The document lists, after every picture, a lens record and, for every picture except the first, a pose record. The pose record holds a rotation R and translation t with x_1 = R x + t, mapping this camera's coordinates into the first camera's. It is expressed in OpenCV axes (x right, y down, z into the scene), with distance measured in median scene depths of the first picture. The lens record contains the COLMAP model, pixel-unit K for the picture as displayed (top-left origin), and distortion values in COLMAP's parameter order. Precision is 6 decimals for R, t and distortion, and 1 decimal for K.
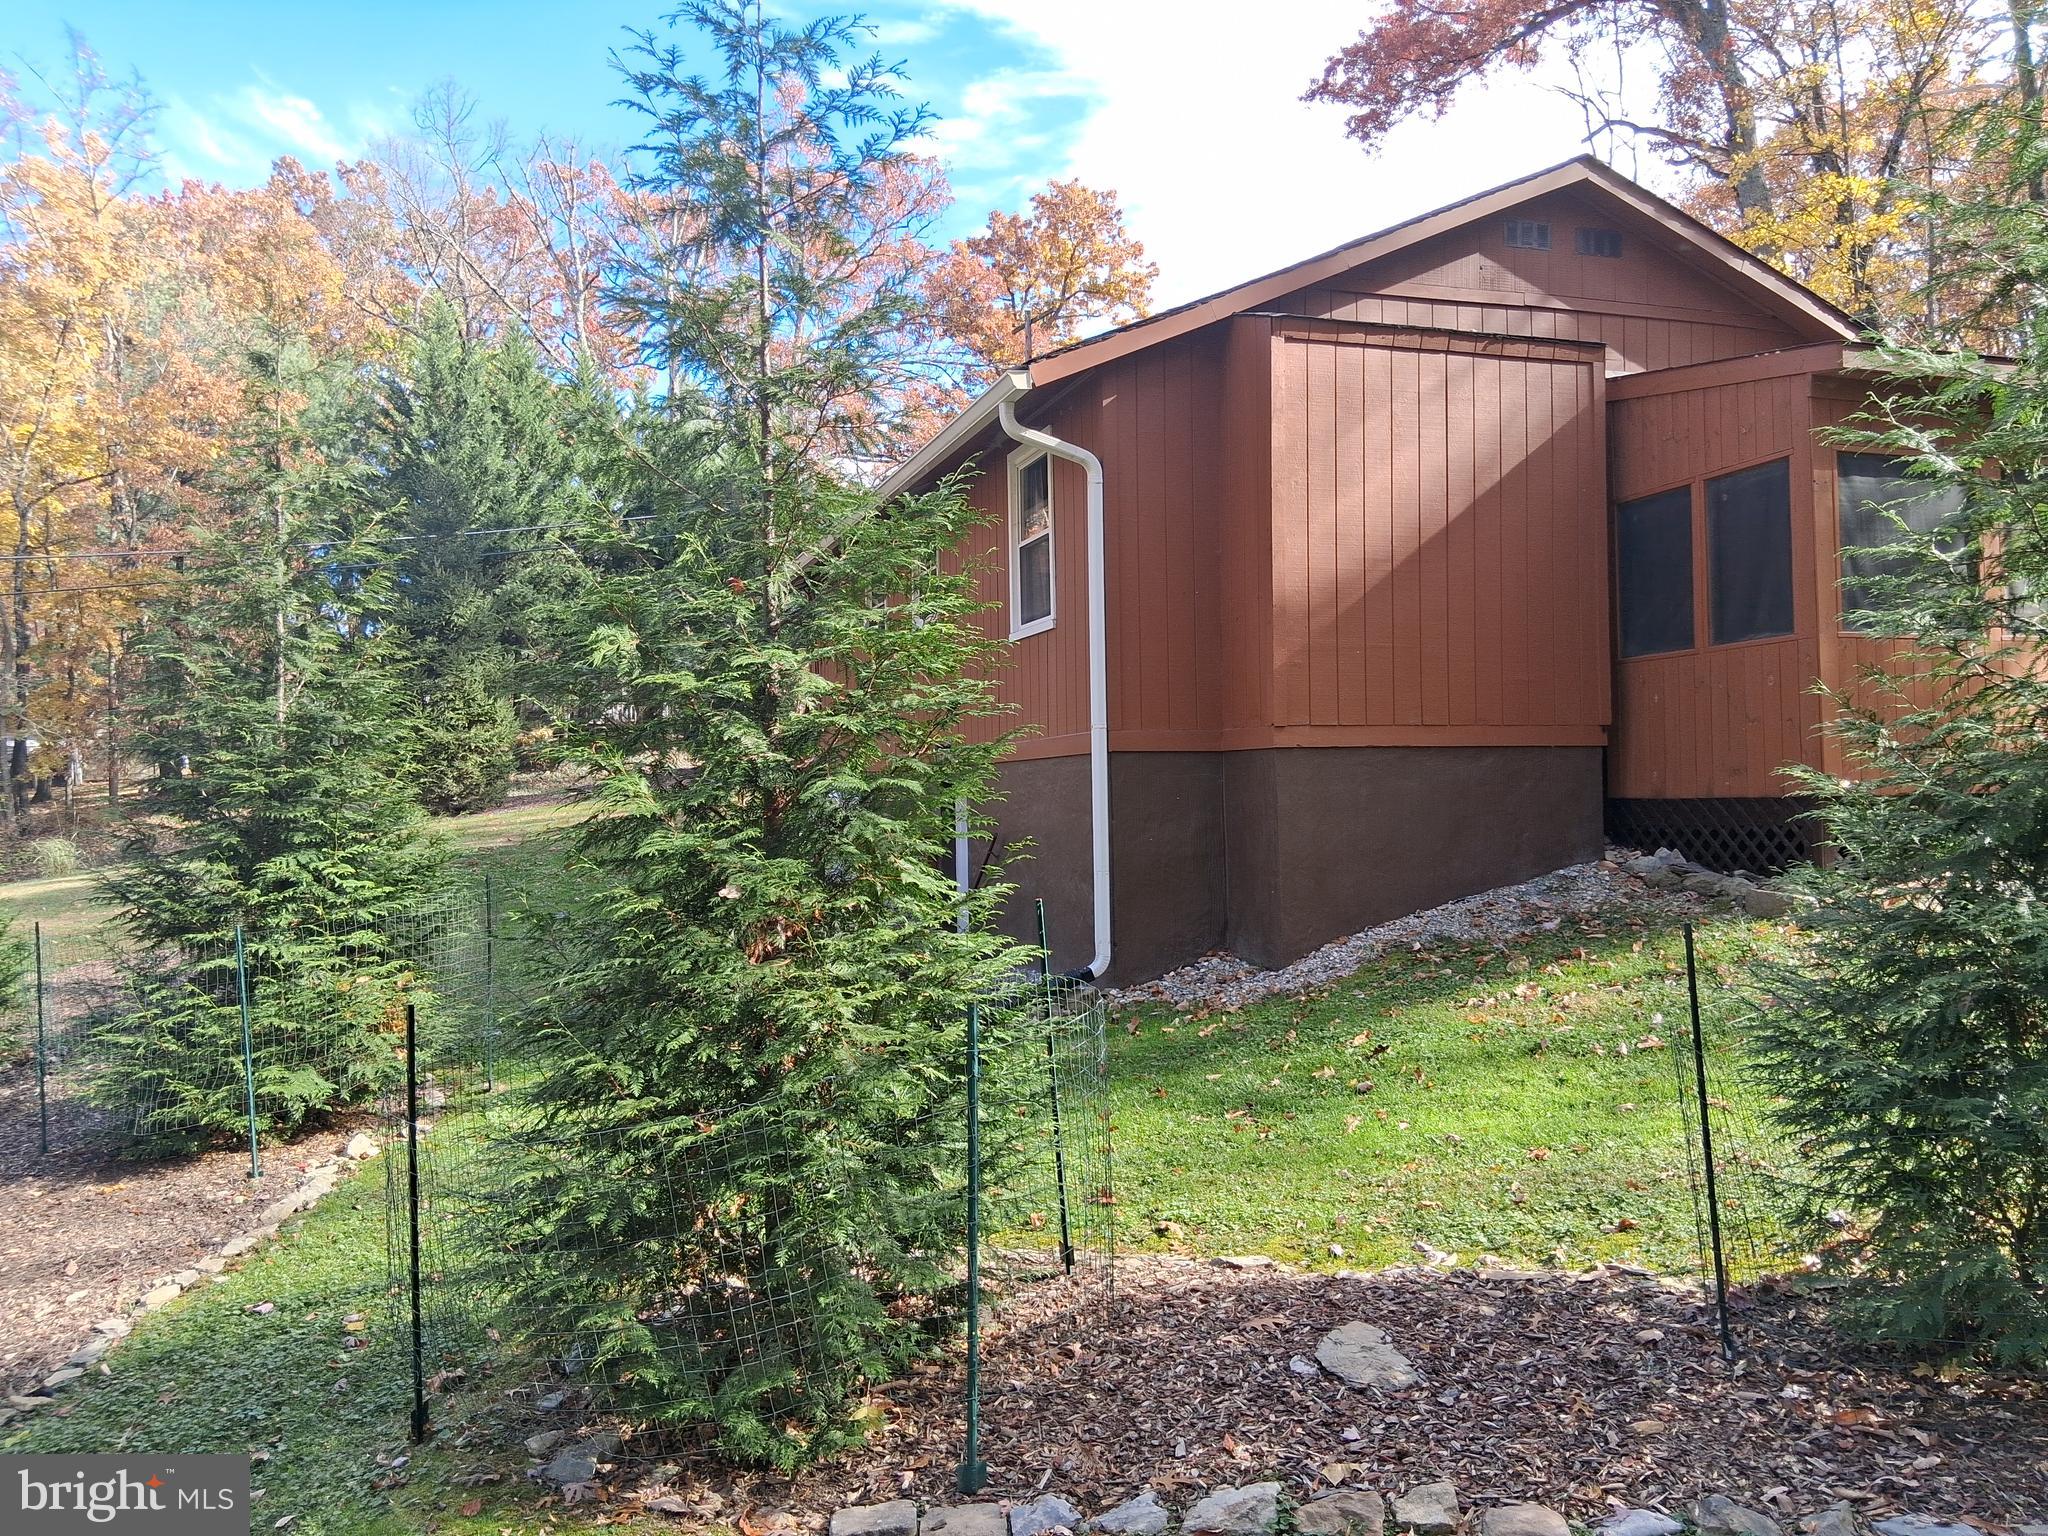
lens RADIAL K [[1559.9, 0, 1024.5], [0, 1559.9, 747.2], [0, 0, 1]] dist [0.125266, -0.206017]
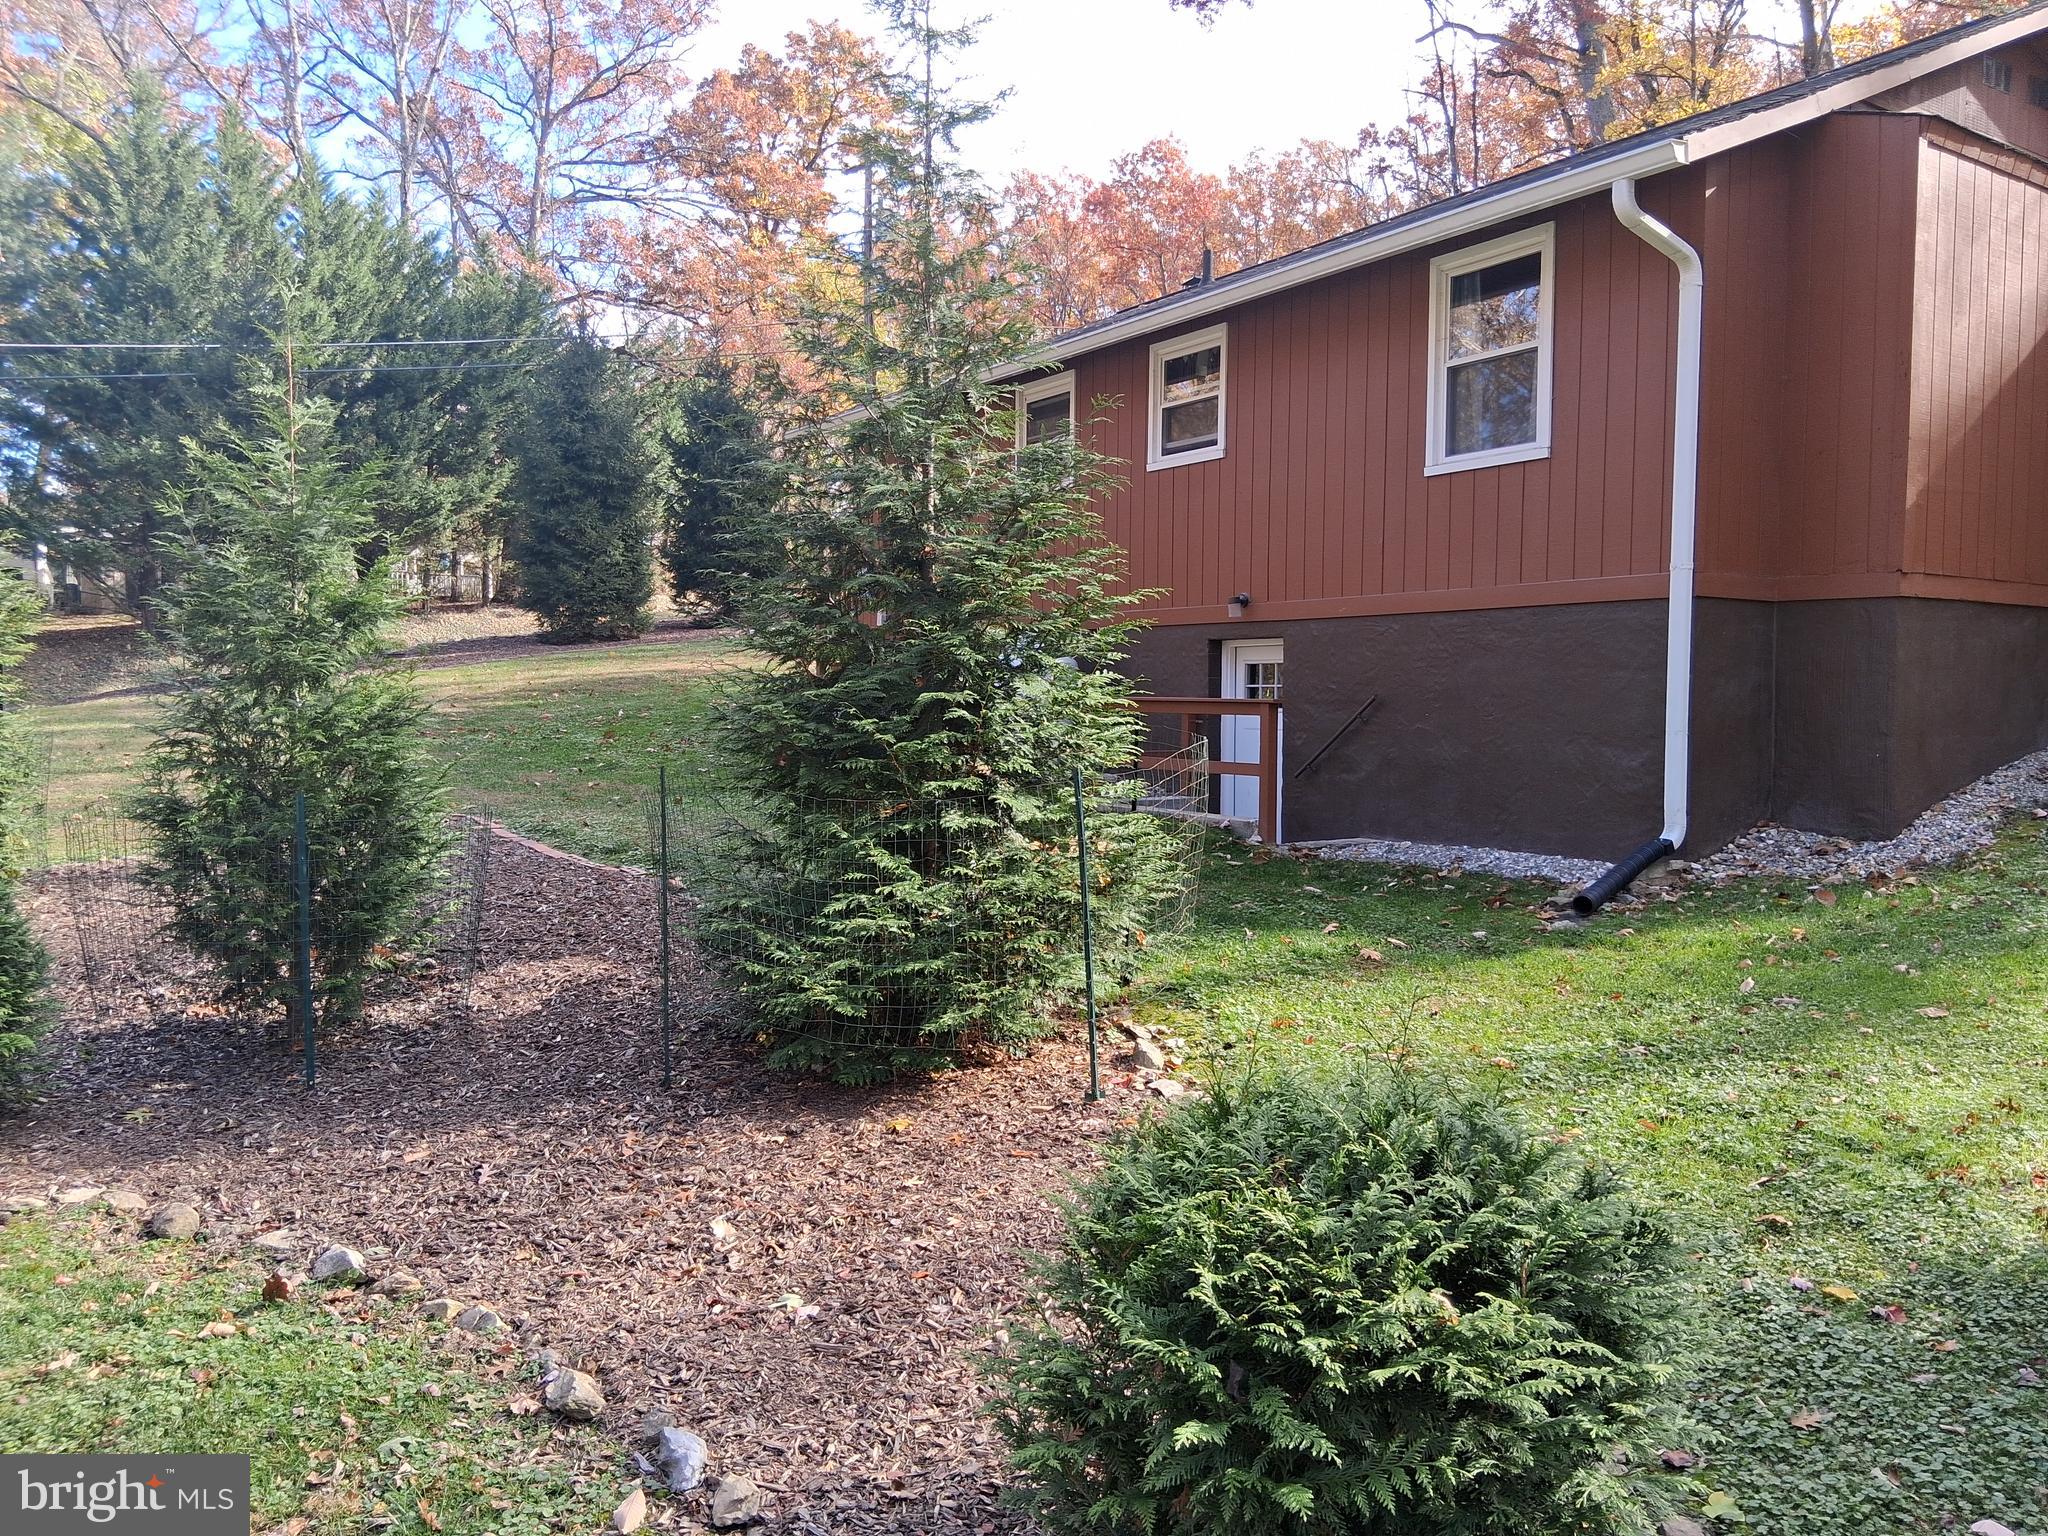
lens RADIAL K [[1559.9, 0, 1024.5], [0, 1559.9, 747.2], [0, 0, 1]] dist [0.125266, -0.206017]
pose [[0.968343, 0.014022, 0.249229, -0.482077], [-0.030449, 0.997600, 0.062179, 0.039451], [-0.247759, -0.067799, 0.966447, 0.201341]]
